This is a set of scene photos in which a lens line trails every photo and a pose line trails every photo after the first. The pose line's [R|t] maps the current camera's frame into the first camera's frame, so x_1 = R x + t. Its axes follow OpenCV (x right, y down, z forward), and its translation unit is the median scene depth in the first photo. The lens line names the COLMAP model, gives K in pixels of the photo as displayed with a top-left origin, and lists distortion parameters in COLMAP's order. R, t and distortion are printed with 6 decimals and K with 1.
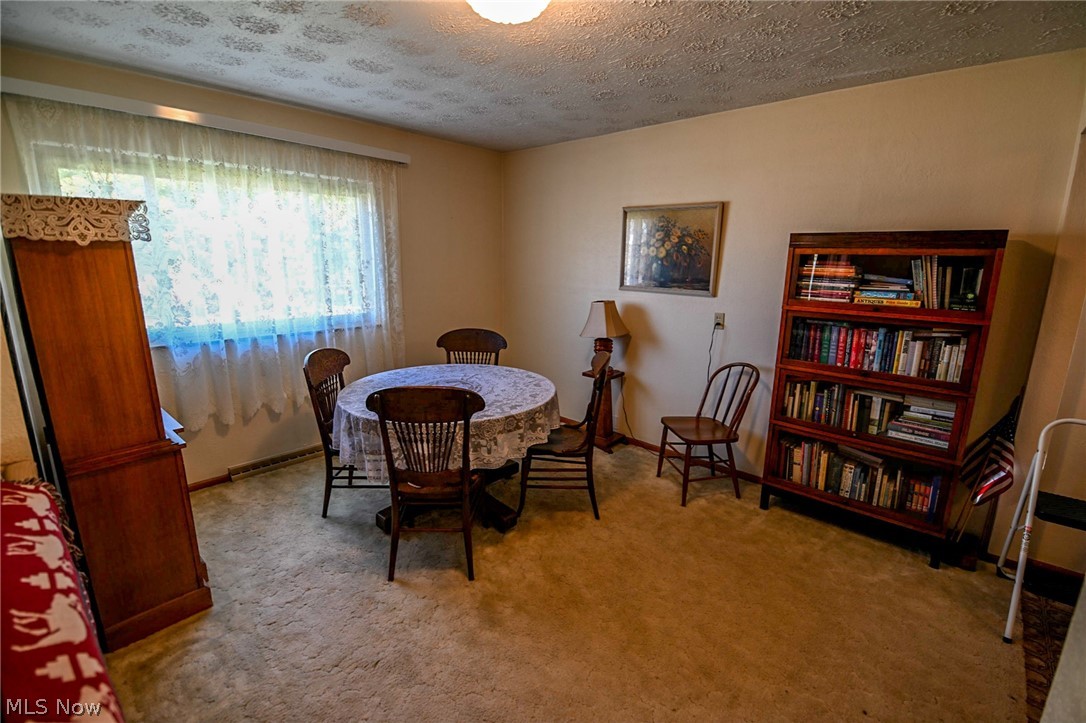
lens RADIAL K [[470.6, 0, 549.7], [0, 470.6, 363.2], [0, 0, 1]] dist [-0.005270, -0.007093]
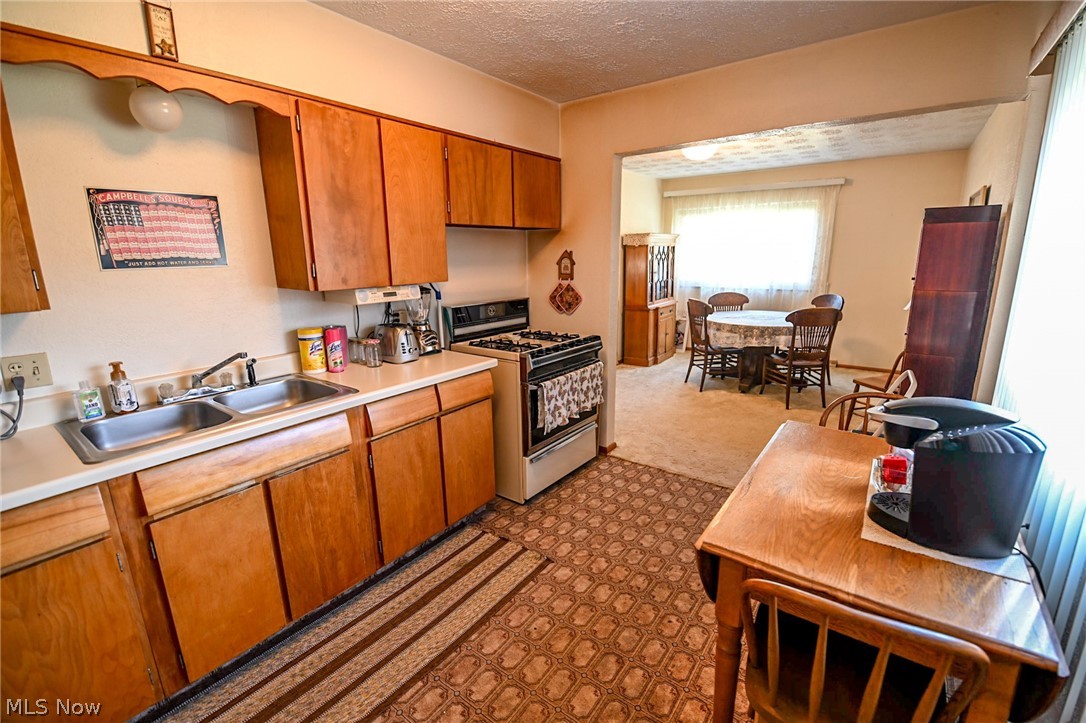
lens RADIAL K [[470.6, 0, 544.1], [0, 470.6, 361.0], [0, 0, 1]] dist [-0.005270, -0.007093]
pose [[0.091893, 0.206427, -0.974137, 1.648146], [-0.202309, 0.961744, 0.184717, 0.050731], [0.975001, 0.180103, 0.130139, -0.033287]]
